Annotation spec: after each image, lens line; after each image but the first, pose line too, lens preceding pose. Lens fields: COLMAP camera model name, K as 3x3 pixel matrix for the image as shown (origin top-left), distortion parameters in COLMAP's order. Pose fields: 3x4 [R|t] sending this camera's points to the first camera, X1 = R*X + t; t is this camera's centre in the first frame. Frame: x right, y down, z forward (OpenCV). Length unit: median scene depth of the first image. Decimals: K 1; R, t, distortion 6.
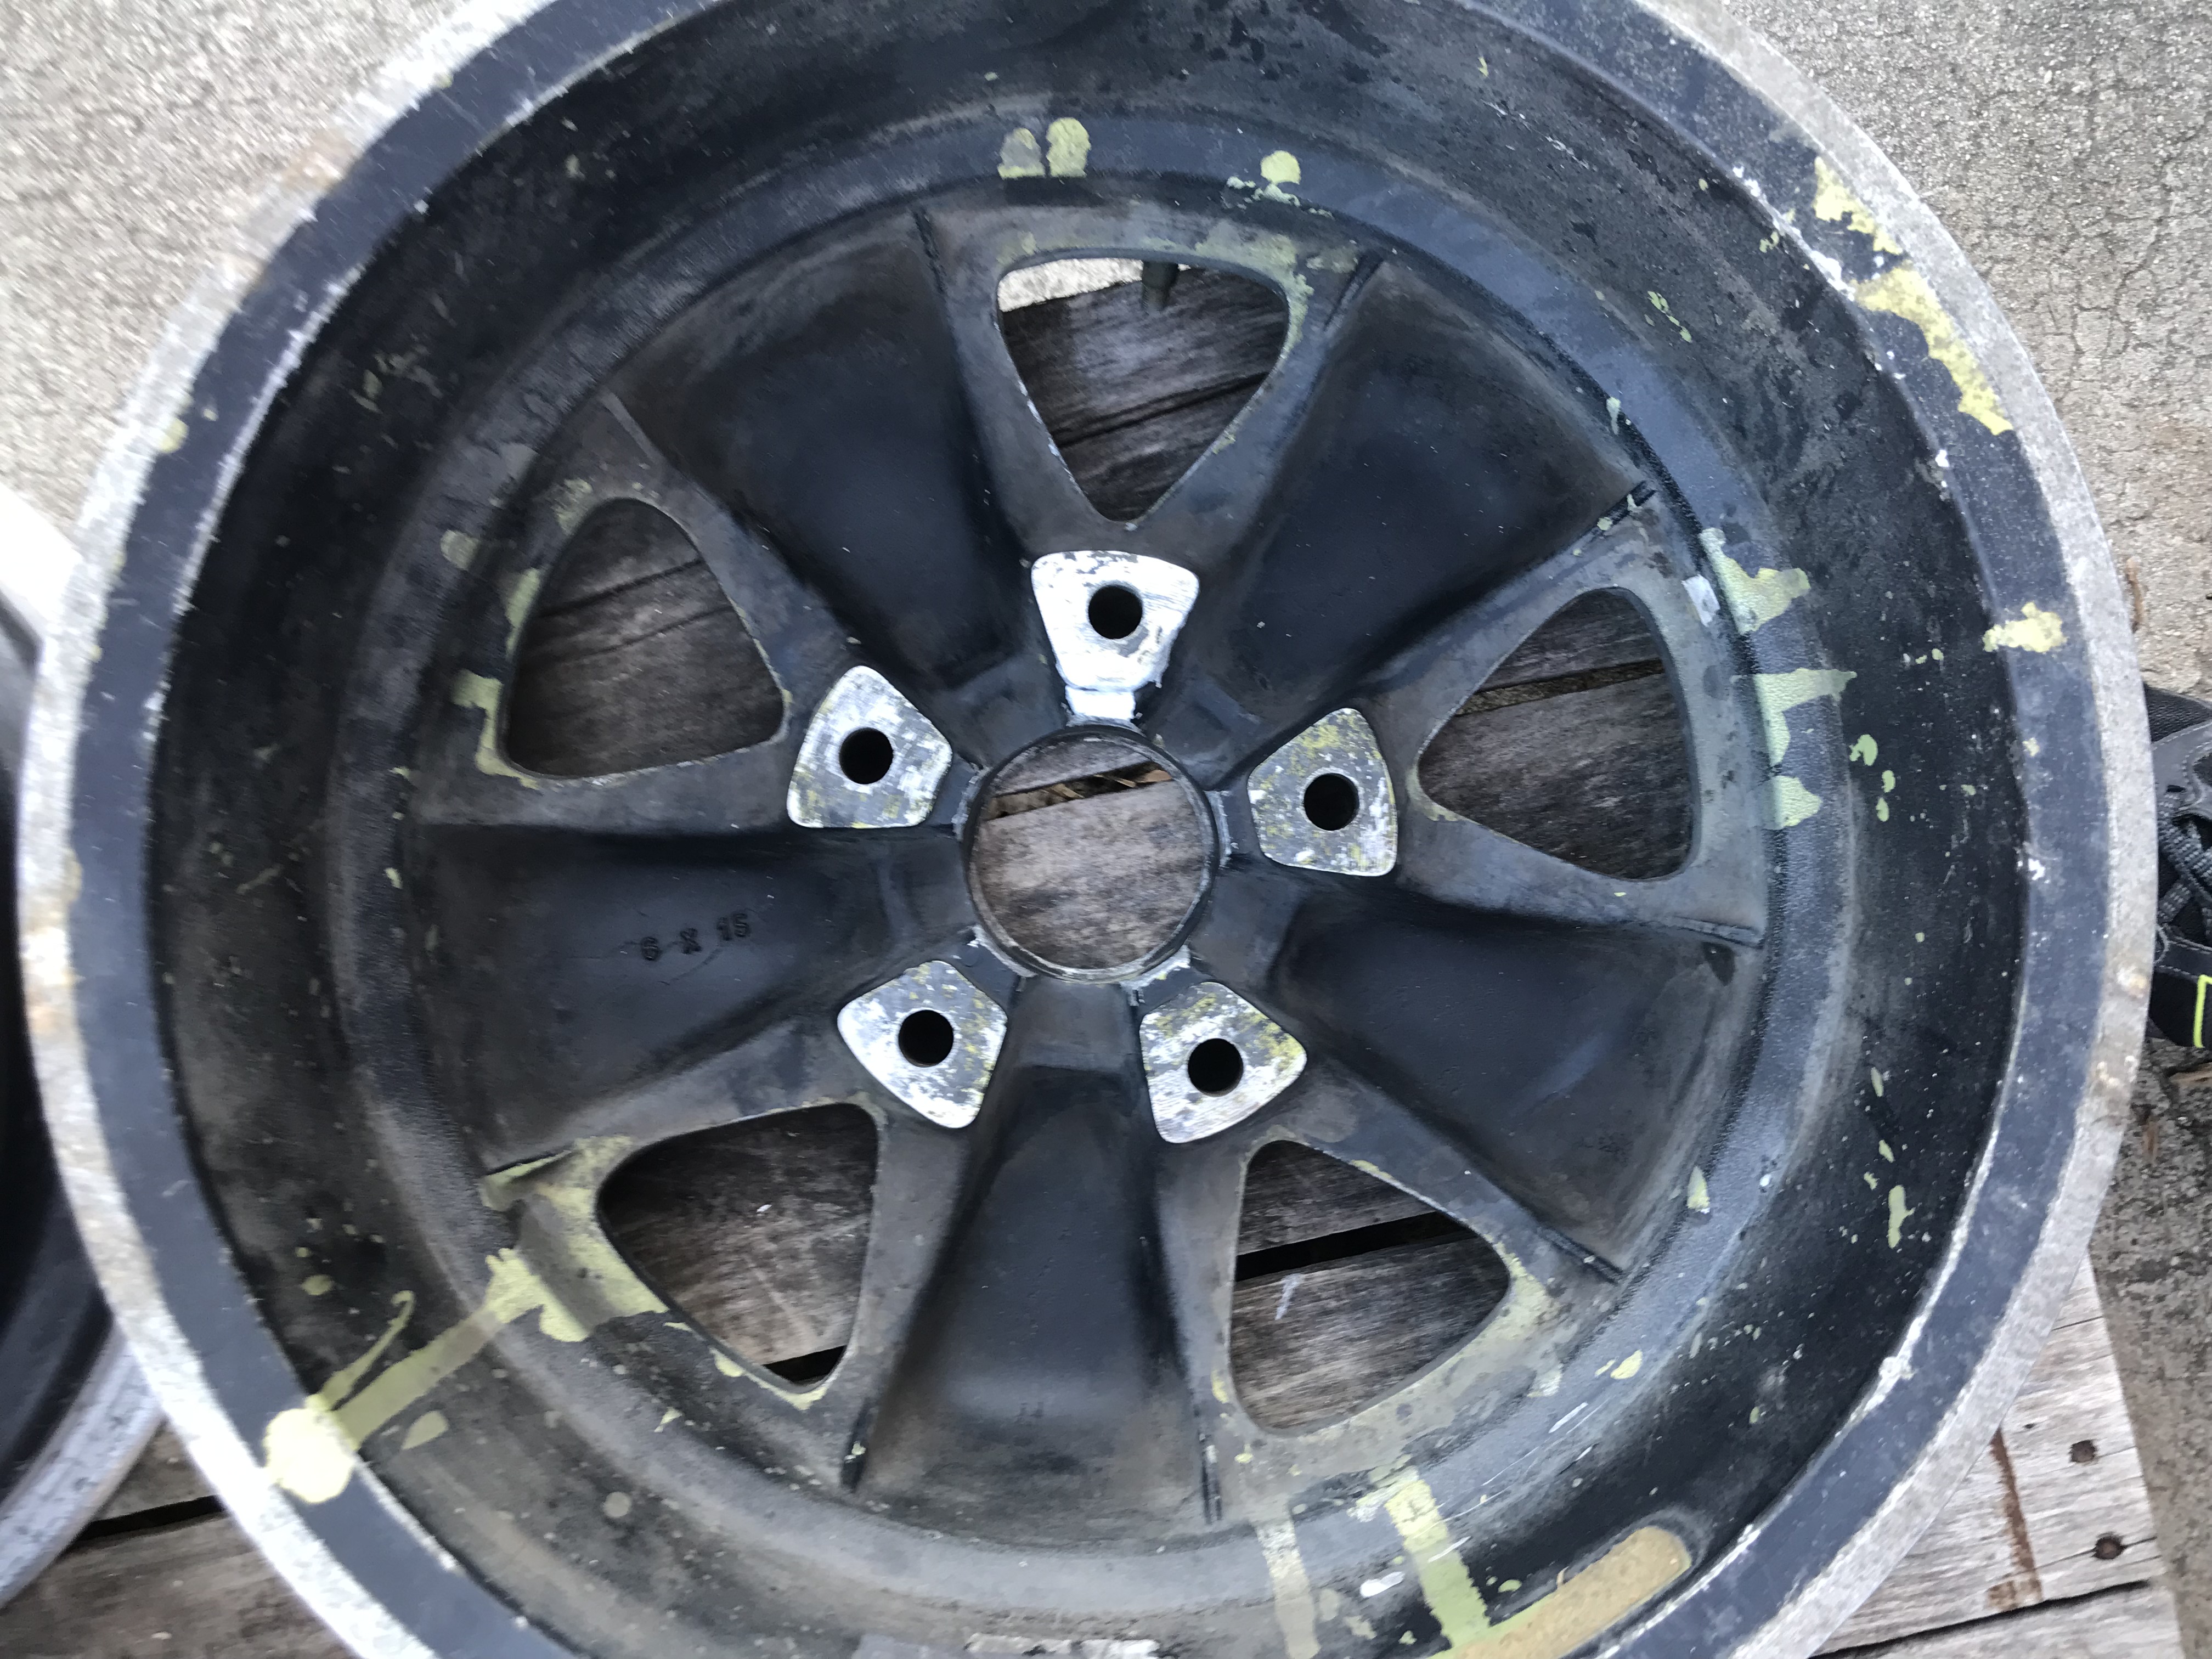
lens RADIAL K [[1753.0, 0, 1154.9], [0, 1753.0, 806.2], [0, 0, 1]] dist [0.025752, -0.026602]
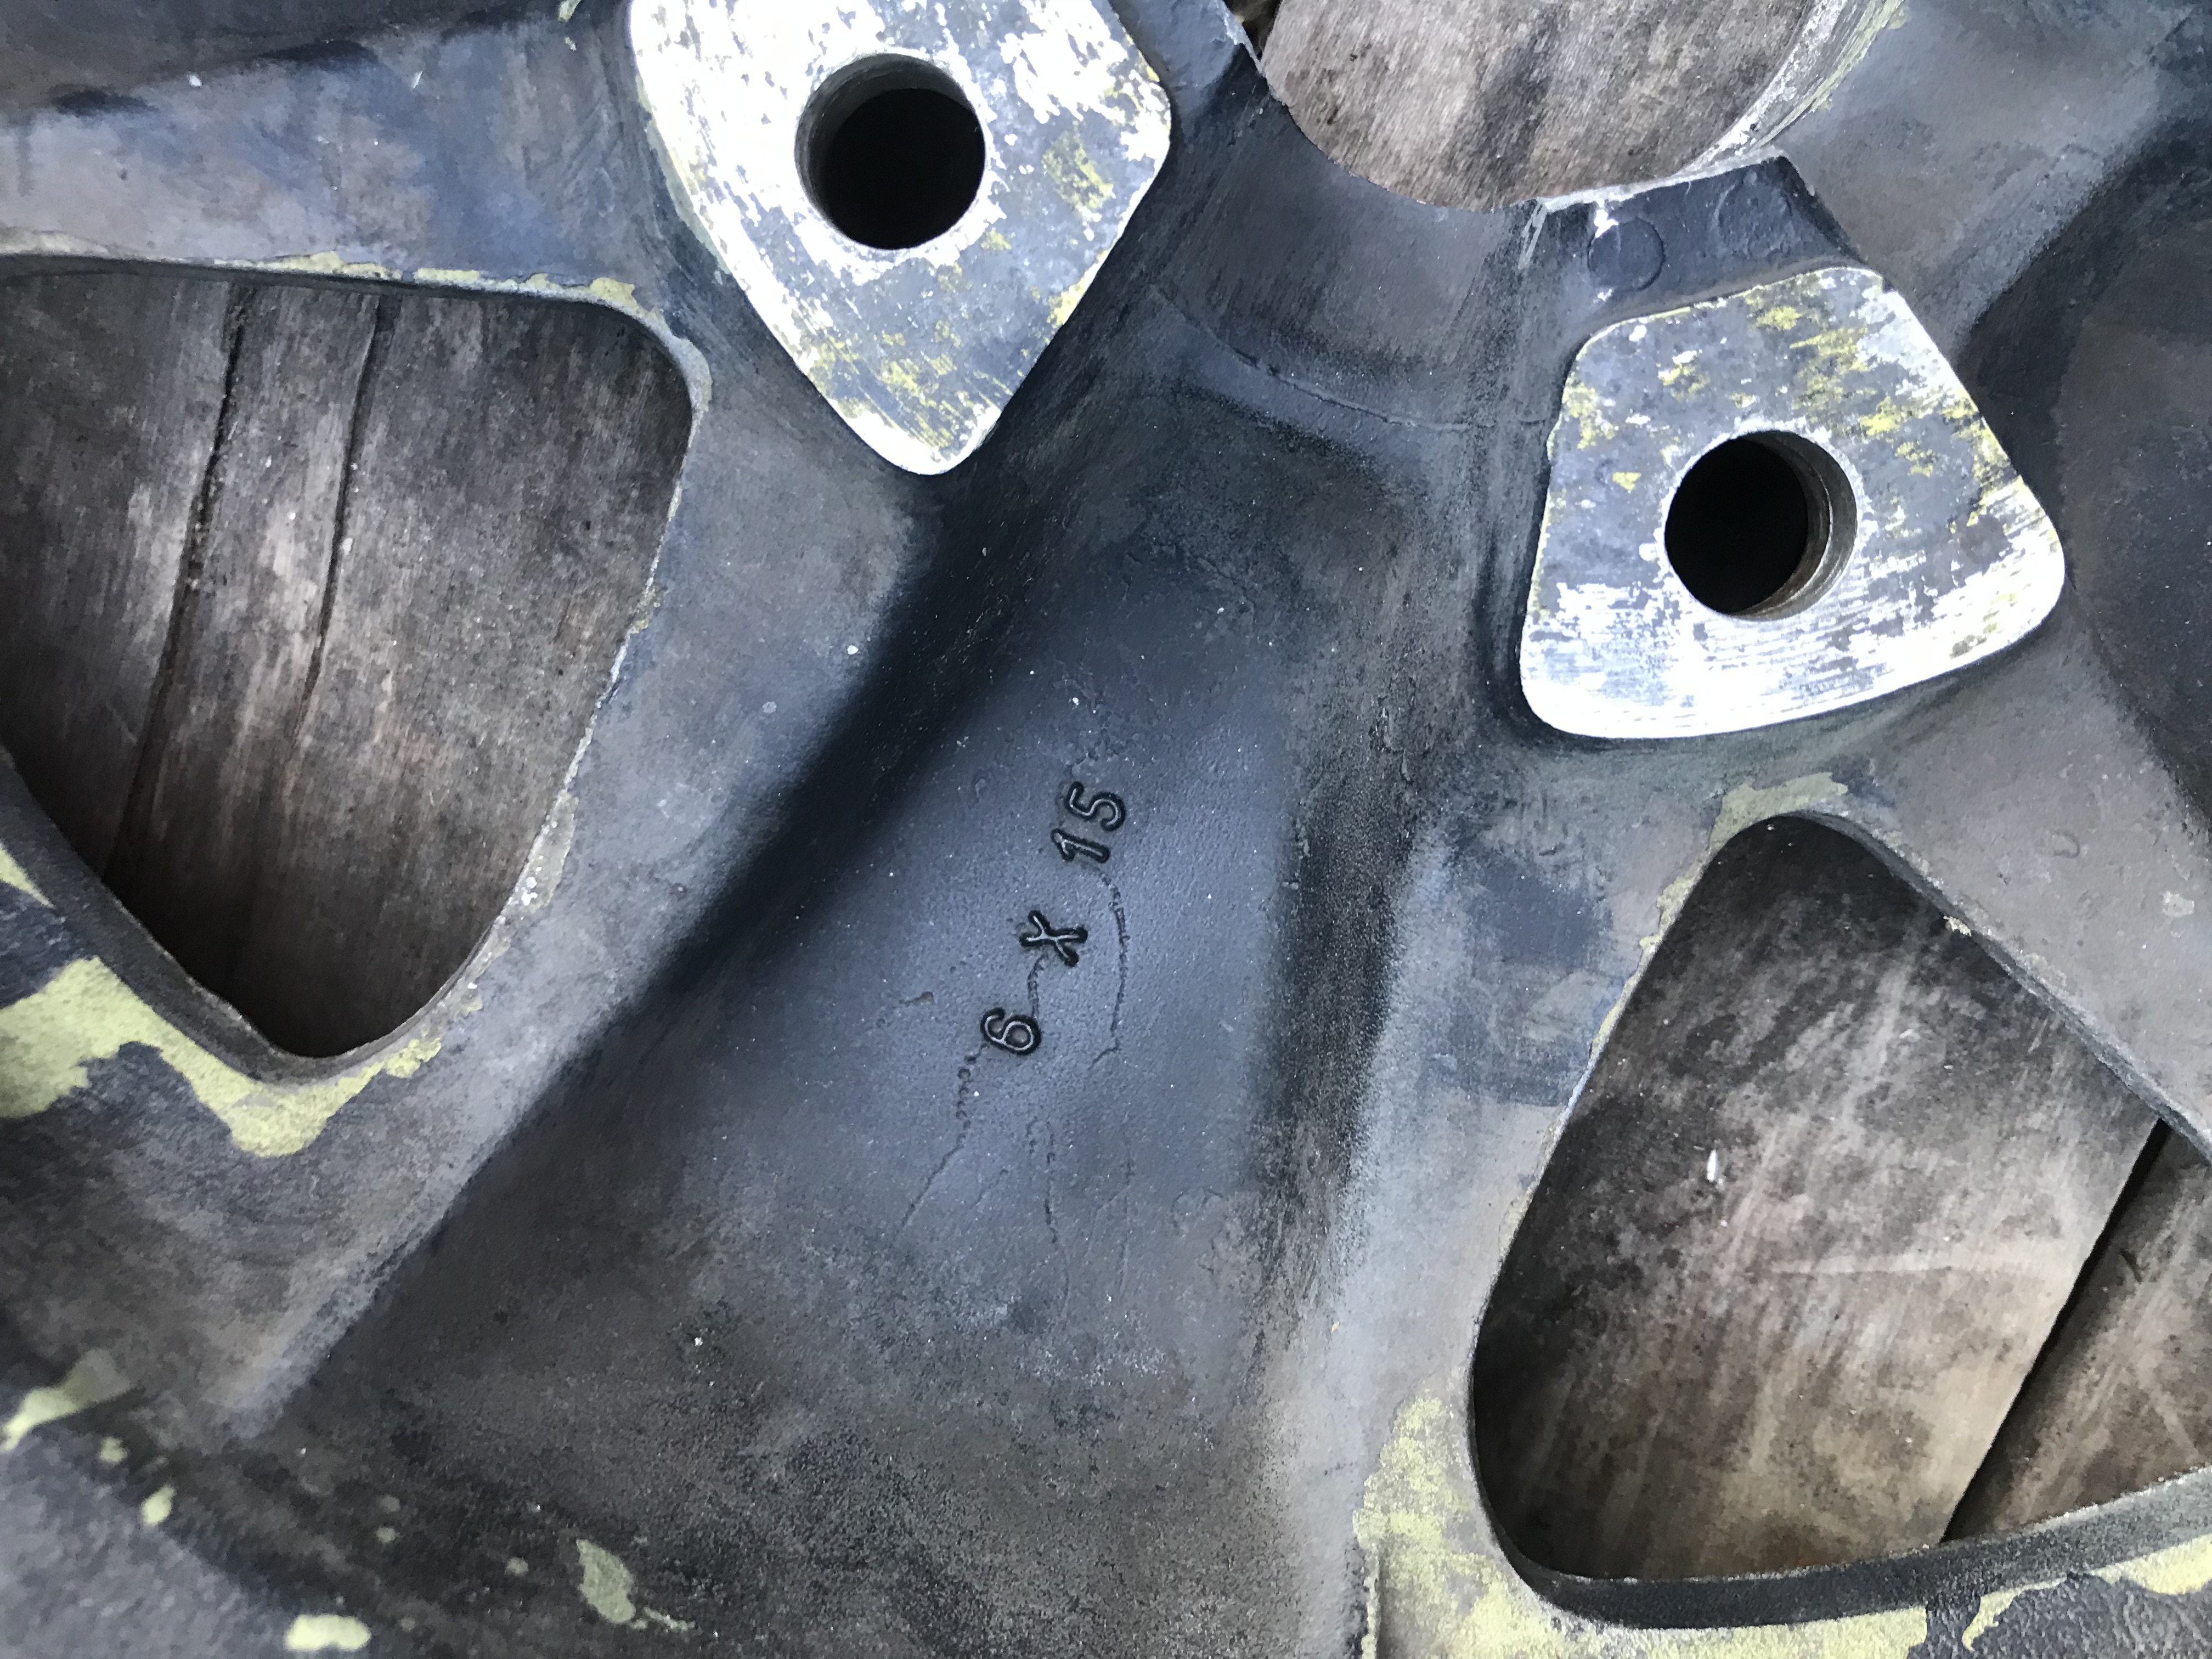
lens RADIAL K [[1753.0, 0, 1099.9], [0, 1753.0, 818.2], [0, 0, 1]] dist [0.025752, -0.026602]
pose [[0.573660, -0.796430, -0.191347, -0.178542], [0.818561, 0.565847, 0.098871, 0.036108], [0.029529, -0.213347, 0.976530, 0.683858]]
